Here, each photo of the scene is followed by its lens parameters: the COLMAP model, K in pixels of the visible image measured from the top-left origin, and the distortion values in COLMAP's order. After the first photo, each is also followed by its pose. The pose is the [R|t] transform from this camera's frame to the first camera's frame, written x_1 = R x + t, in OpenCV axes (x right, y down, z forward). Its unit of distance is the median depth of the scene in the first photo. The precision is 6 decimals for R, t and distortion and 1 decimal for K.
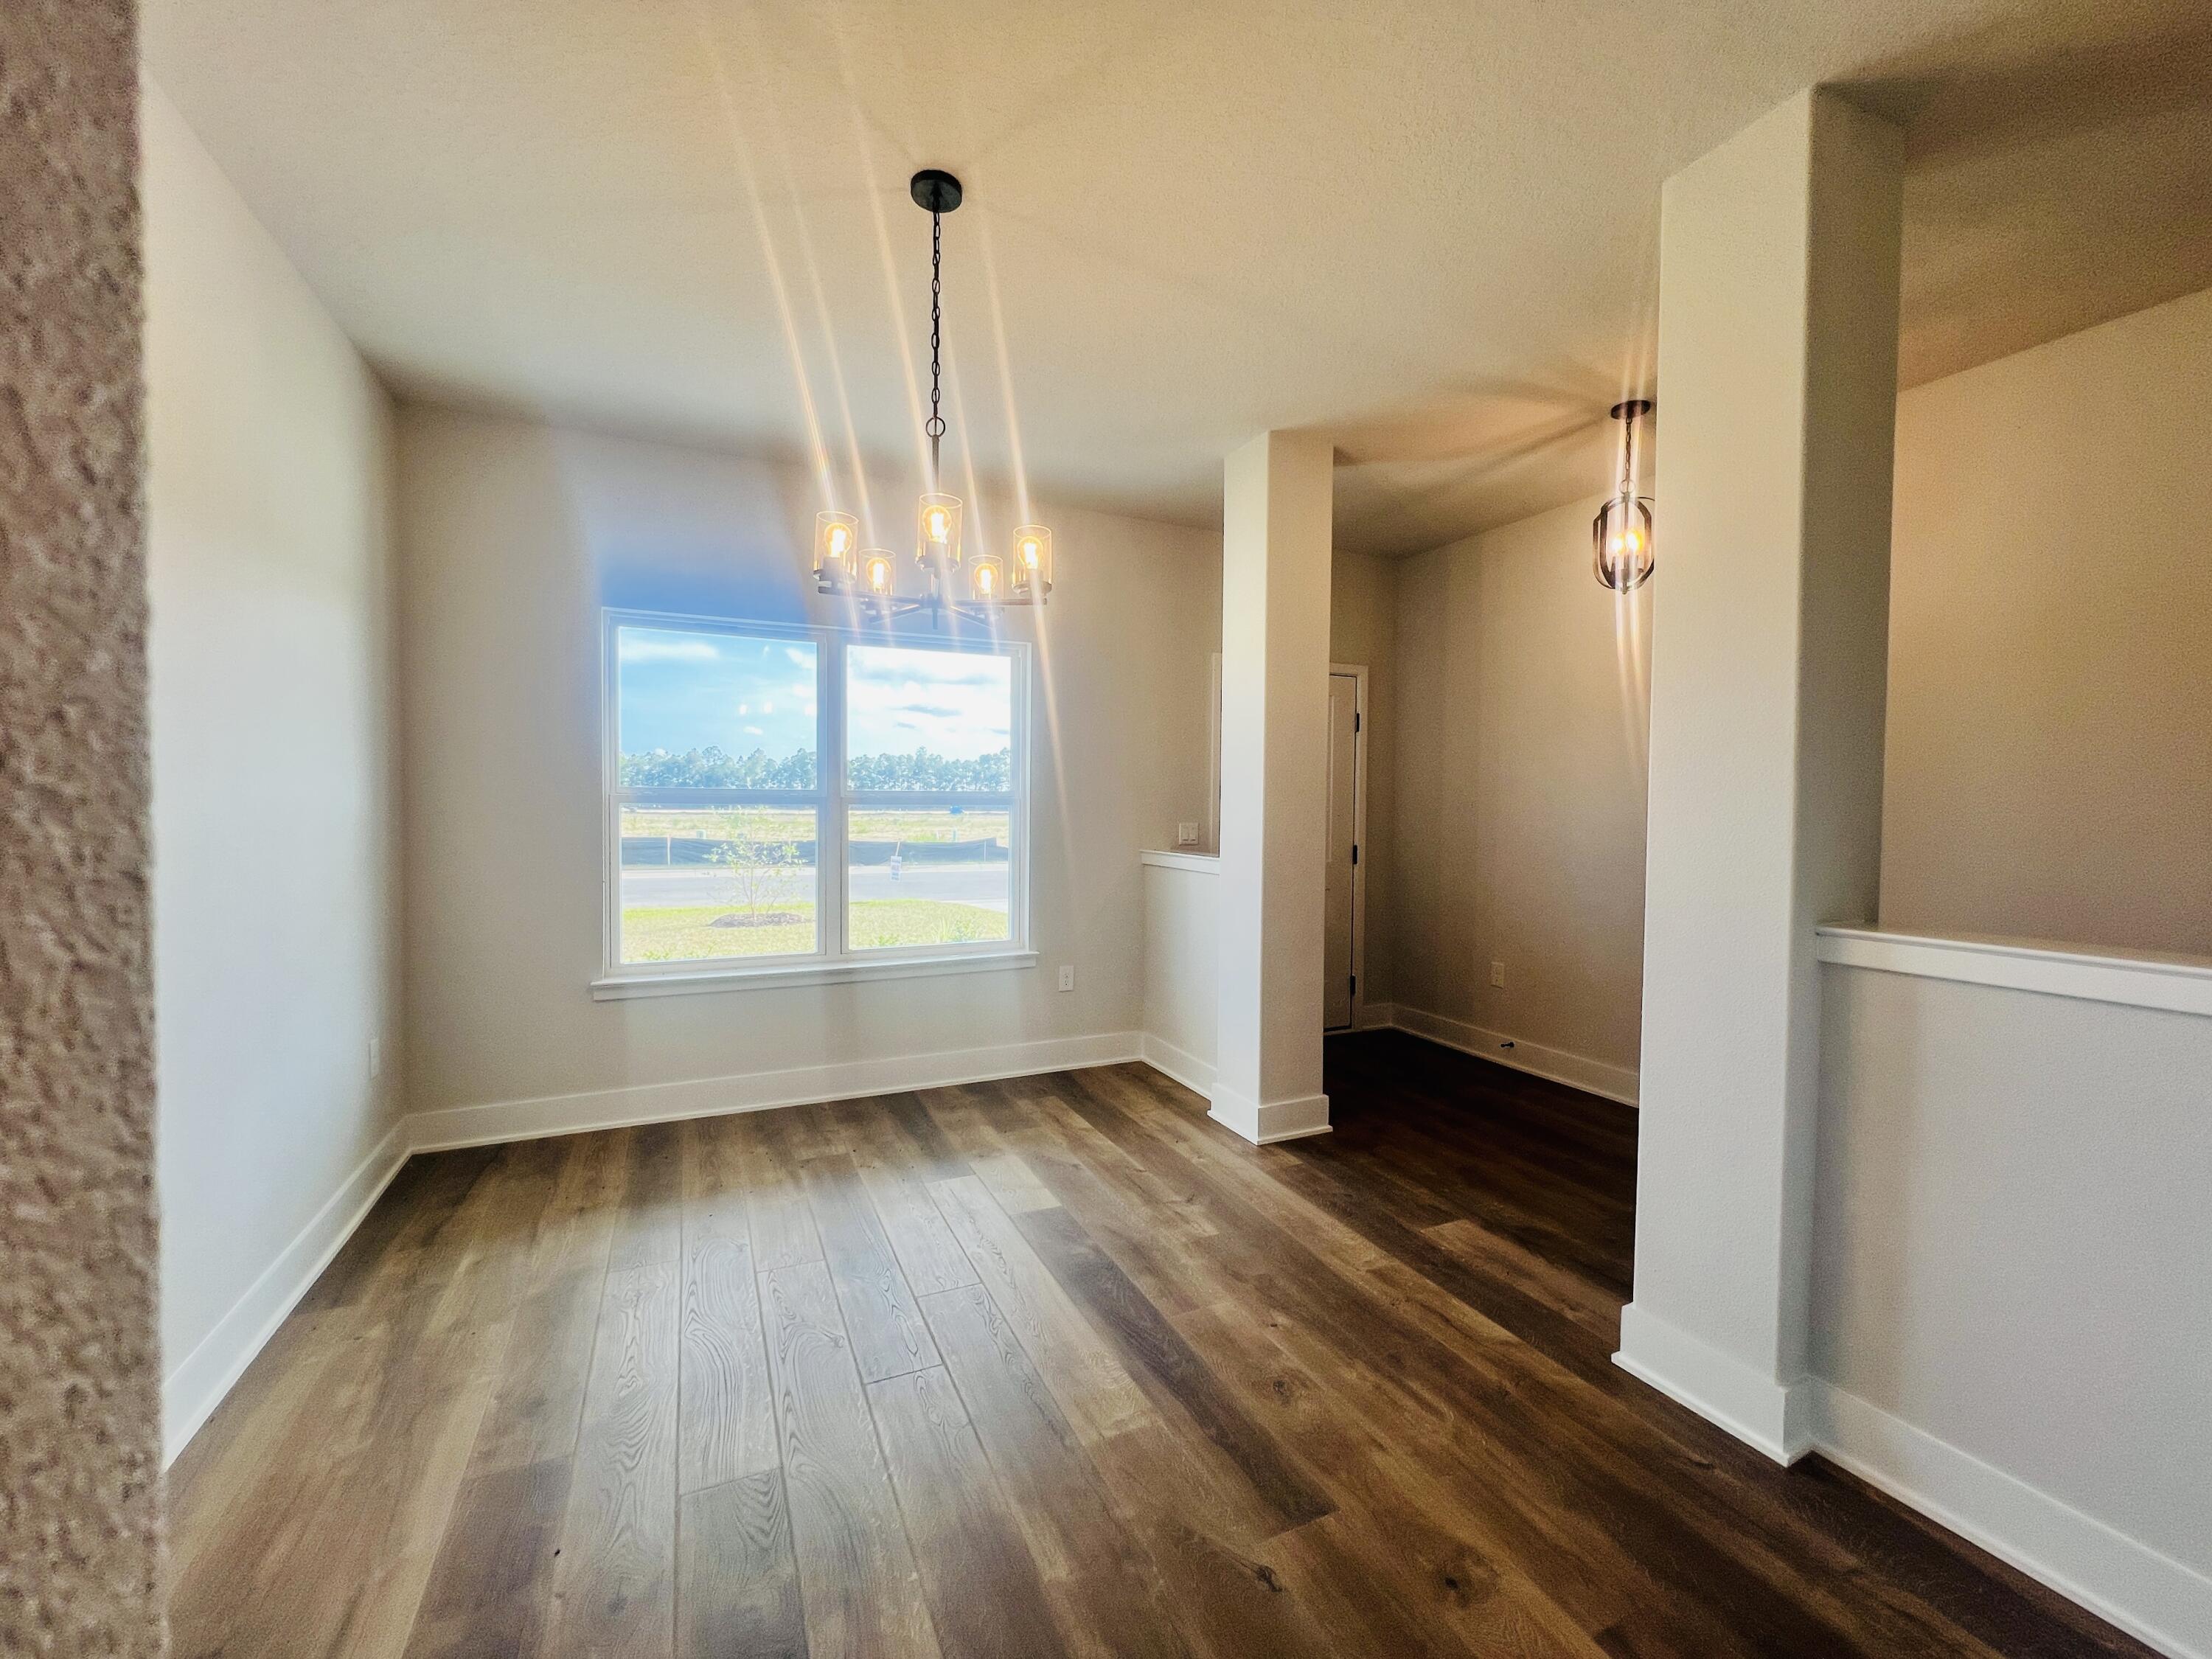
lens RADIAL K [[887.7, 0, 1096.6], [0, 887.7, 824.0], [0, 0, 1]] dist [0.000134, 0.000127]
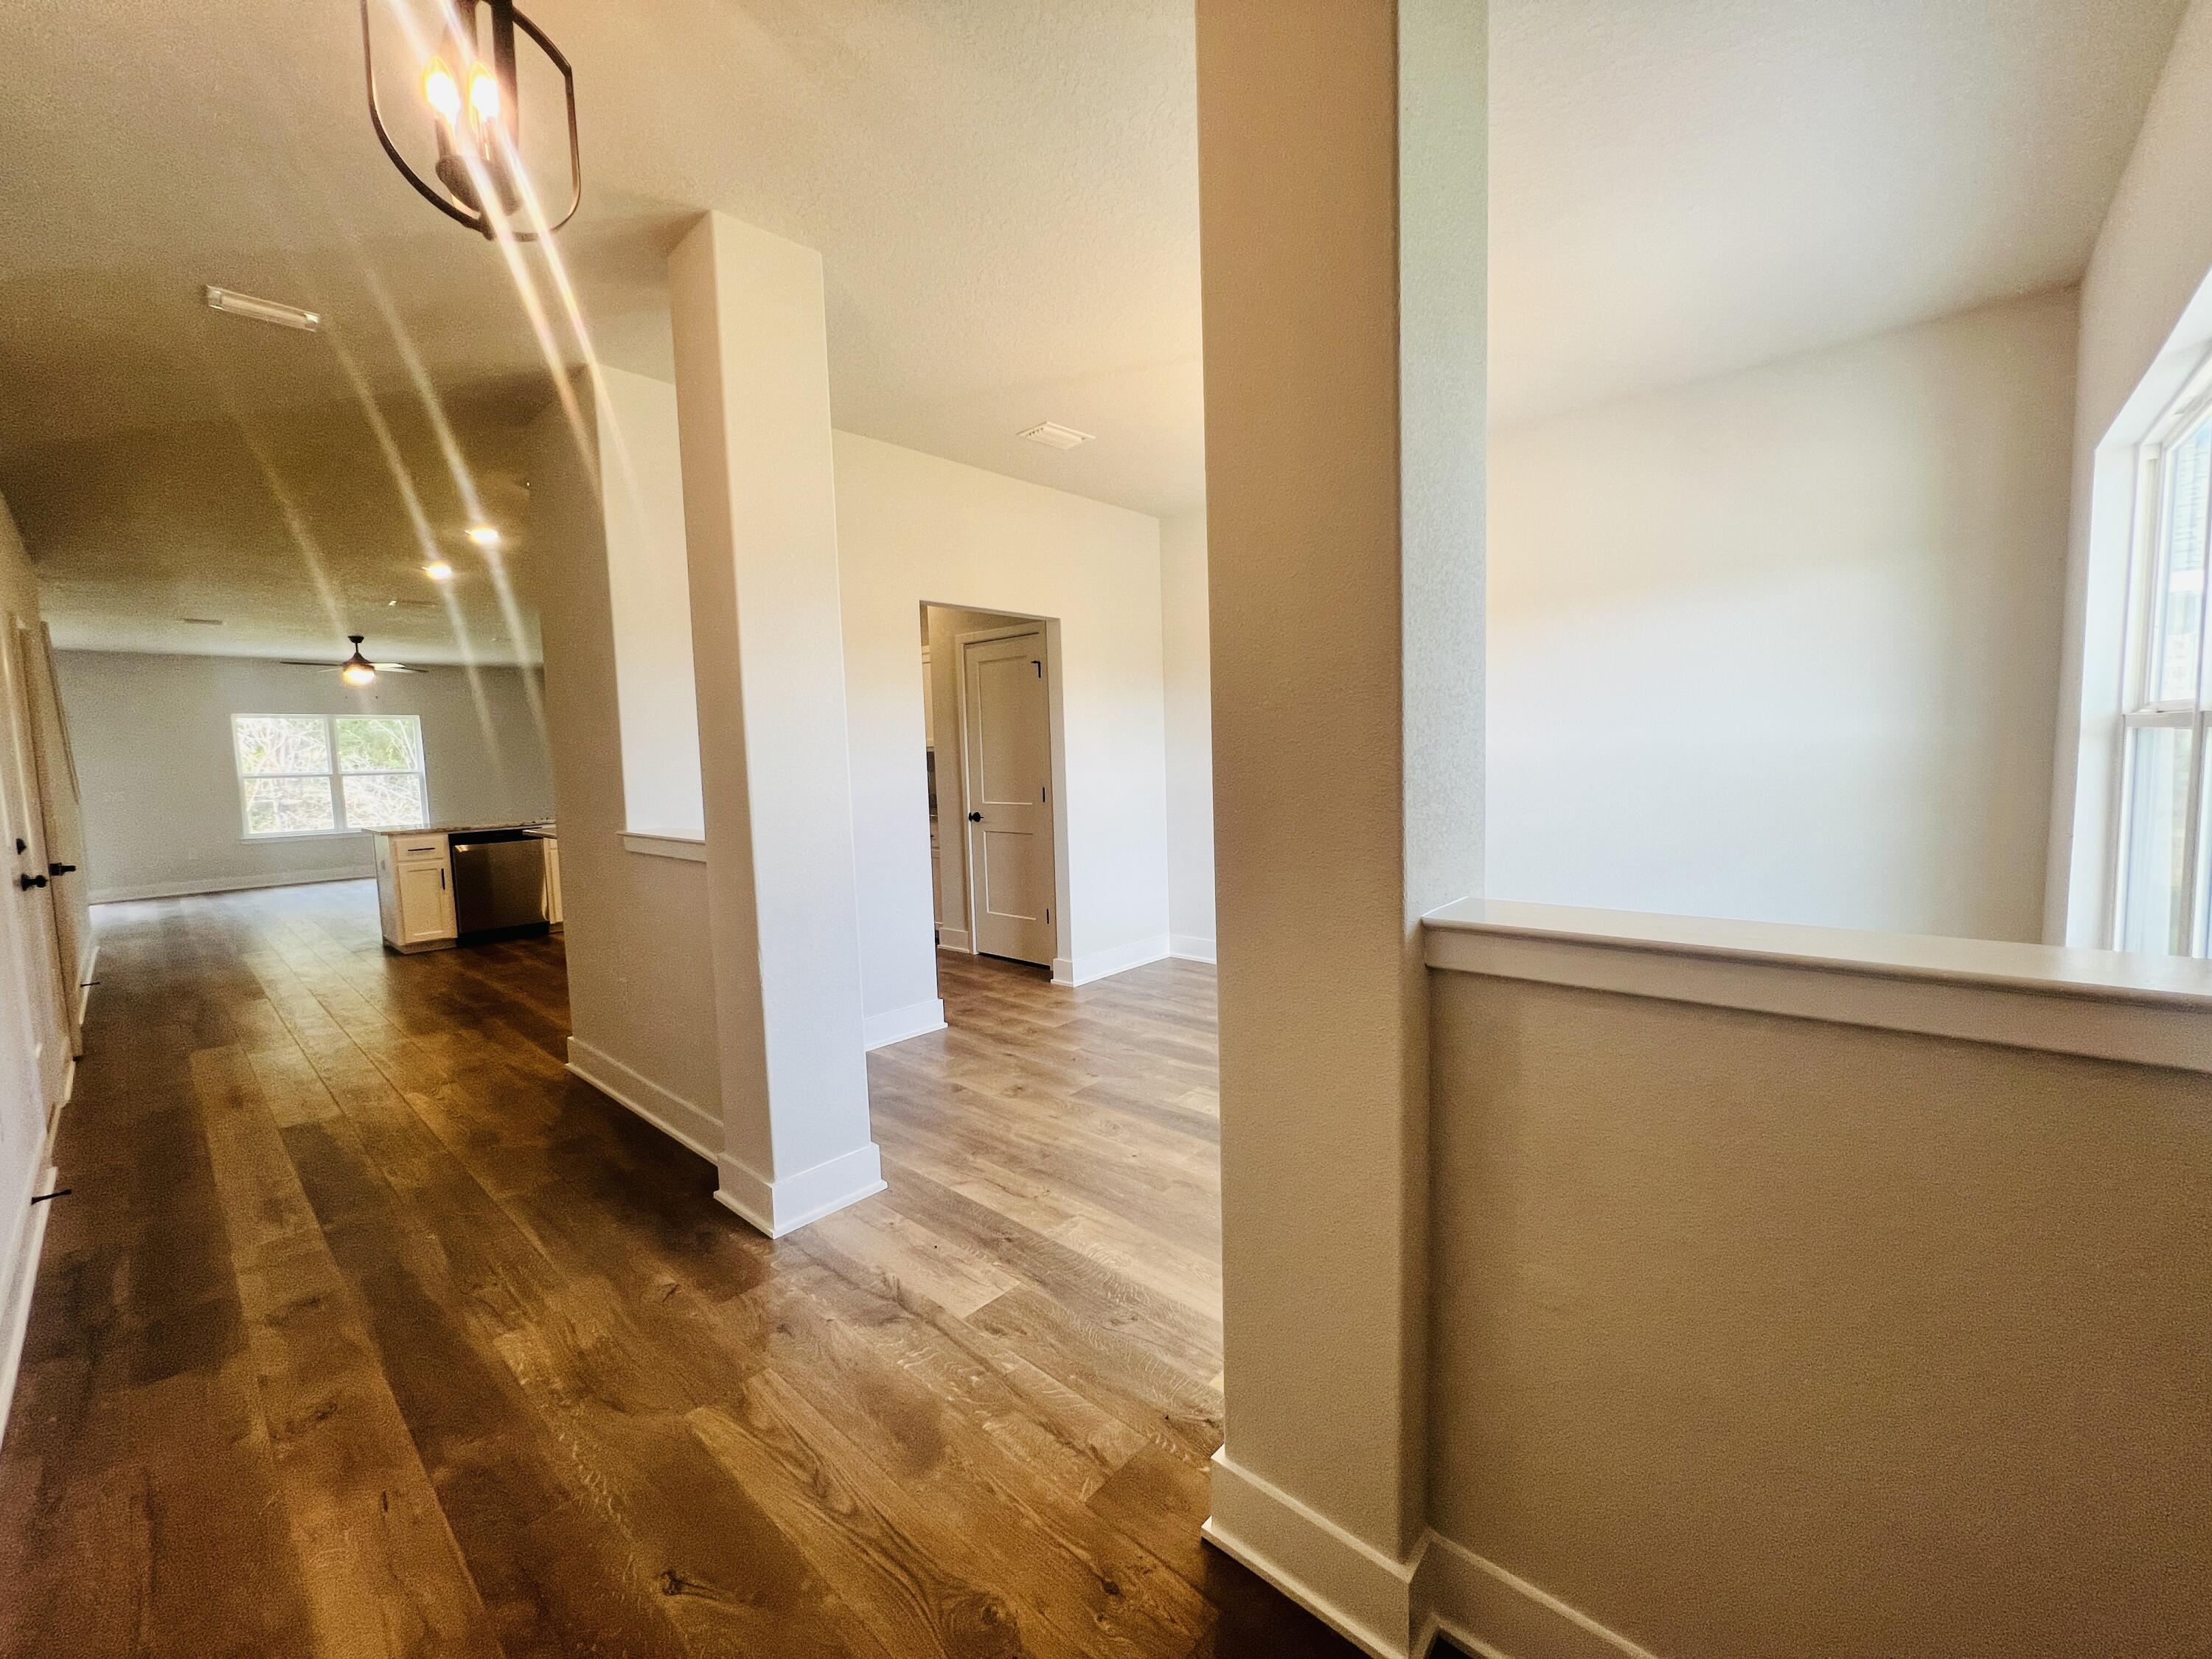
lens RADIAL K [[887.7, 0, 1103.3], [0, 887.7, 820.6], [0, 0, 1]] dist [0.000134, 0.000127]
pose [[-0.918507, 0.047726, -0.392514, 0.711478], [0.010970, 0.995382, 0.095359, -0.041708], [0.395253, 0.083282, -0.914789, 2.083198]]
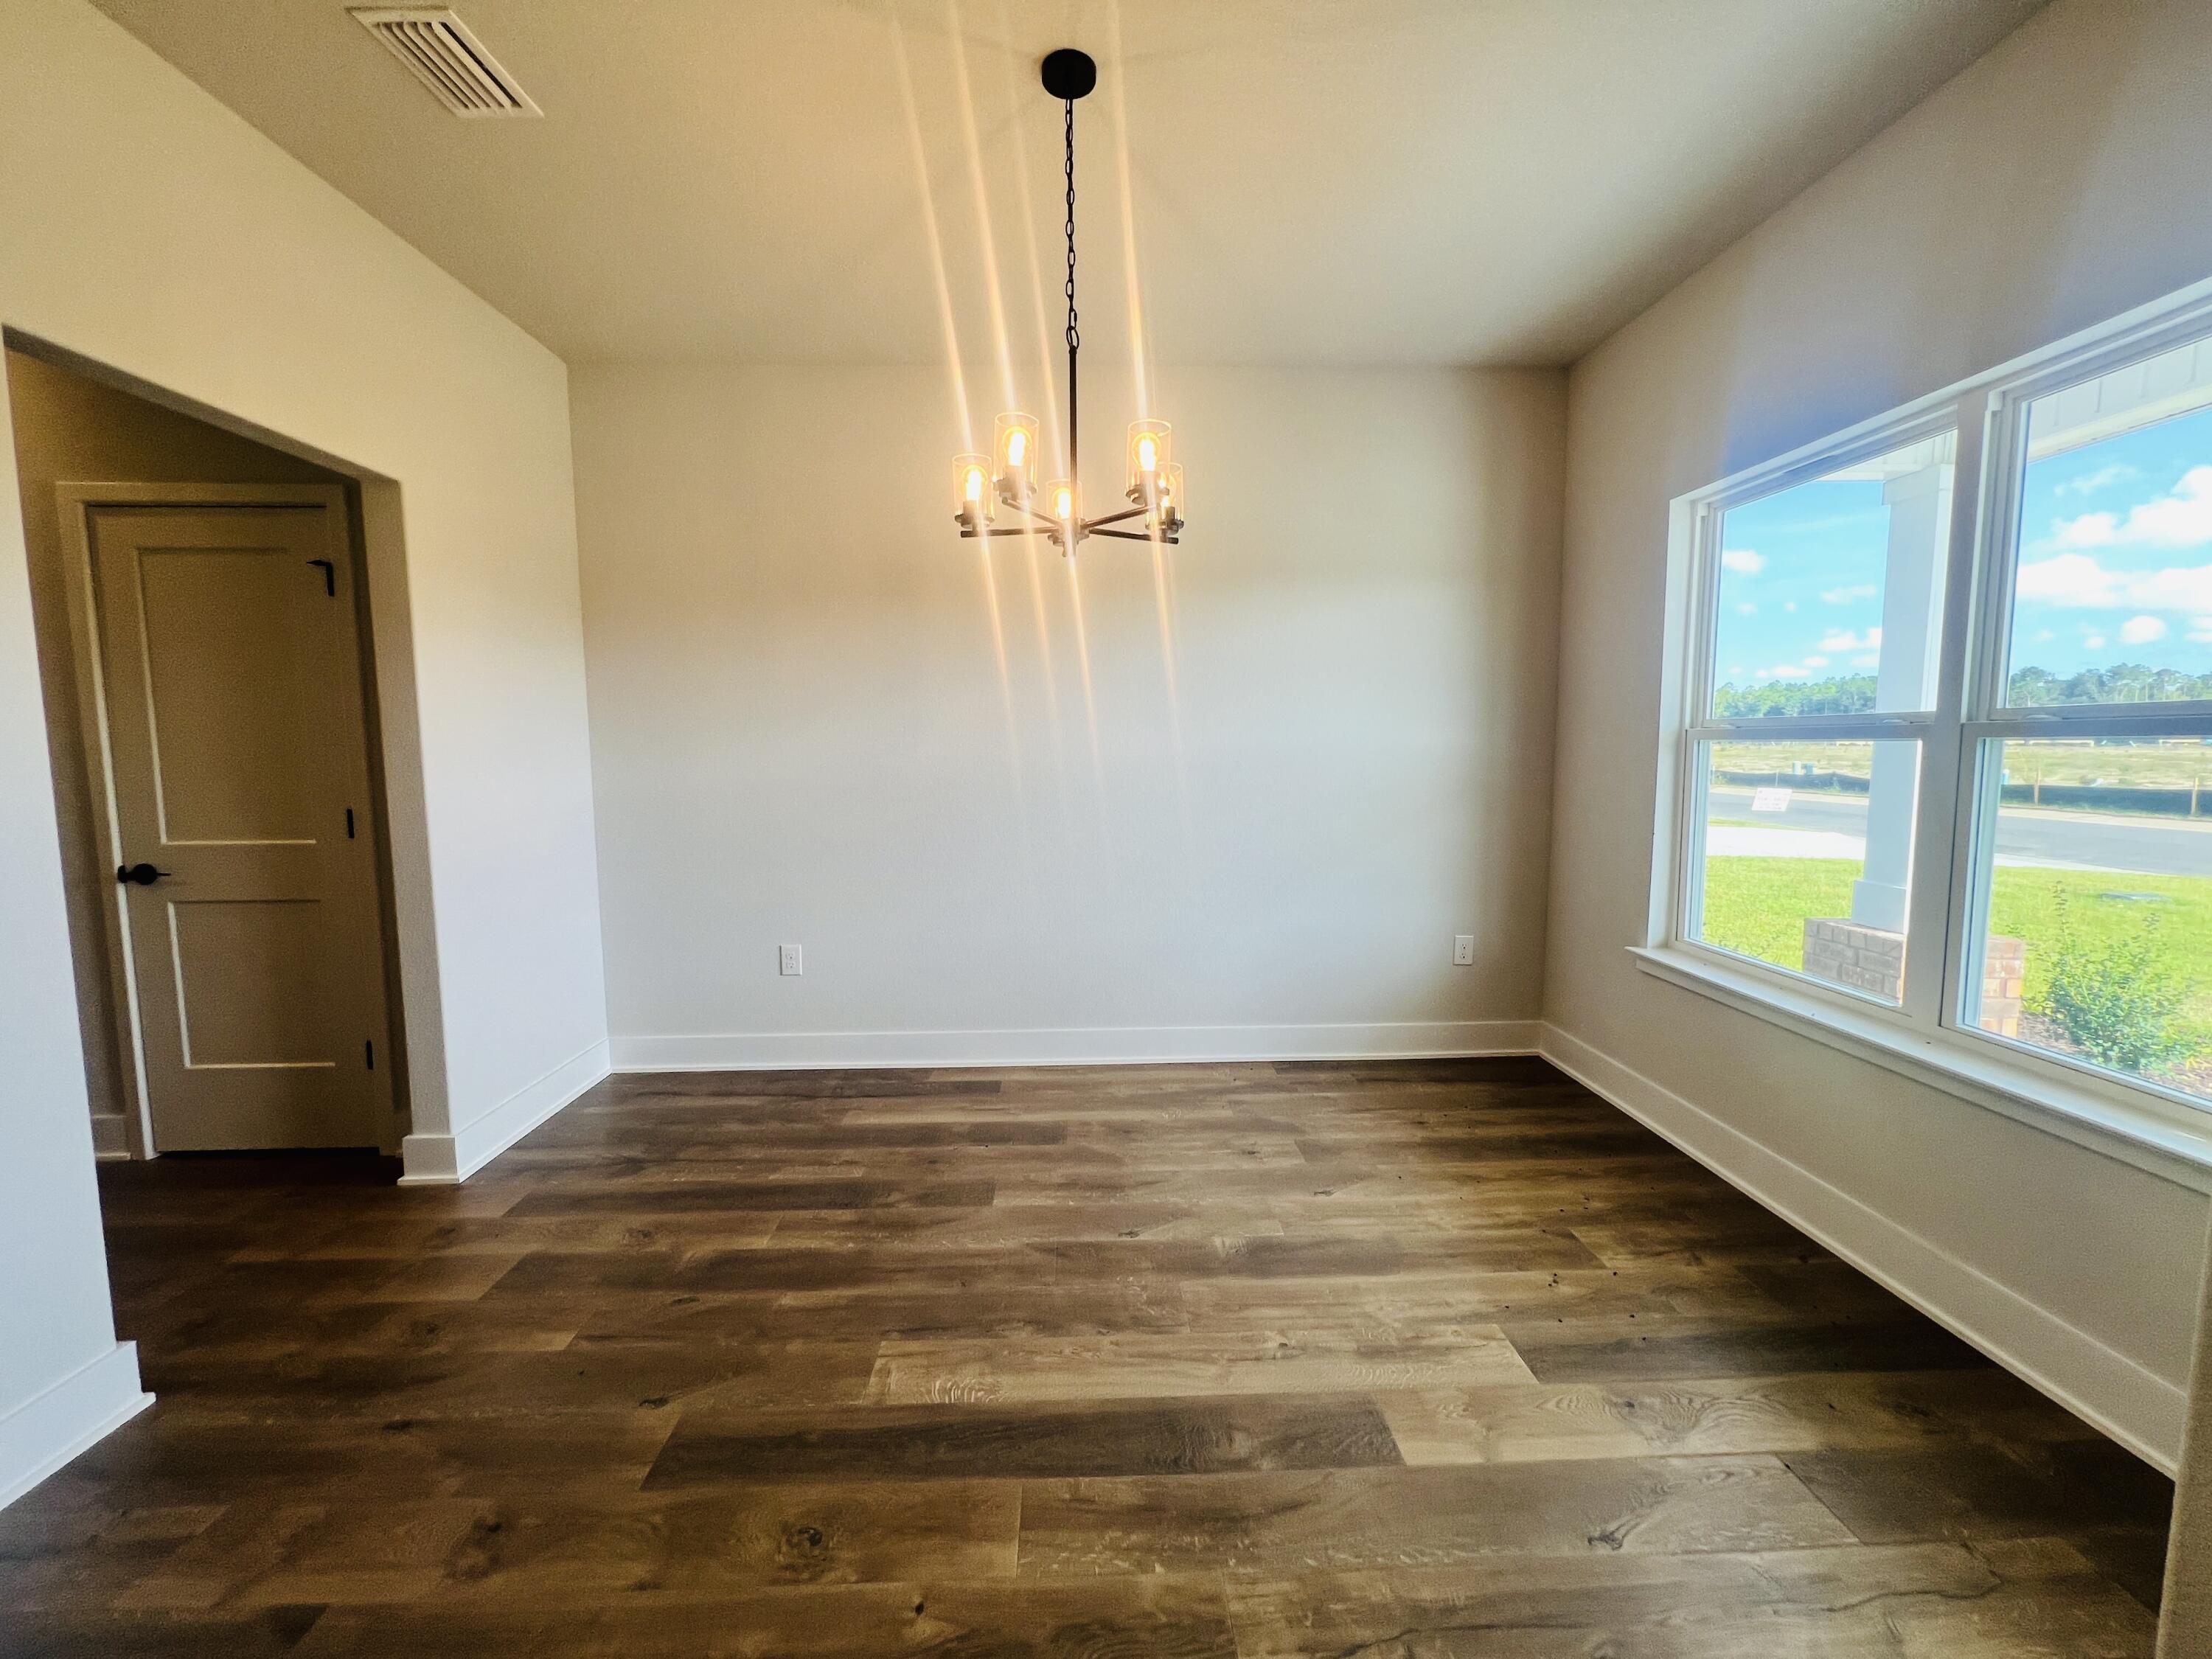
lens RADIAL K [[887.7, 0, 1103.7], [0, 887.7, 821.4], [0, 0, 1]] dist [0.000134, 0.000127]
pose [[-0.386707, 0.073330, -0.919283, 0.651260], [-0.019241, 0.995975, 0.087541, -0.017301], [0.922002, 0.051540, -0.383740, 1.294093]]
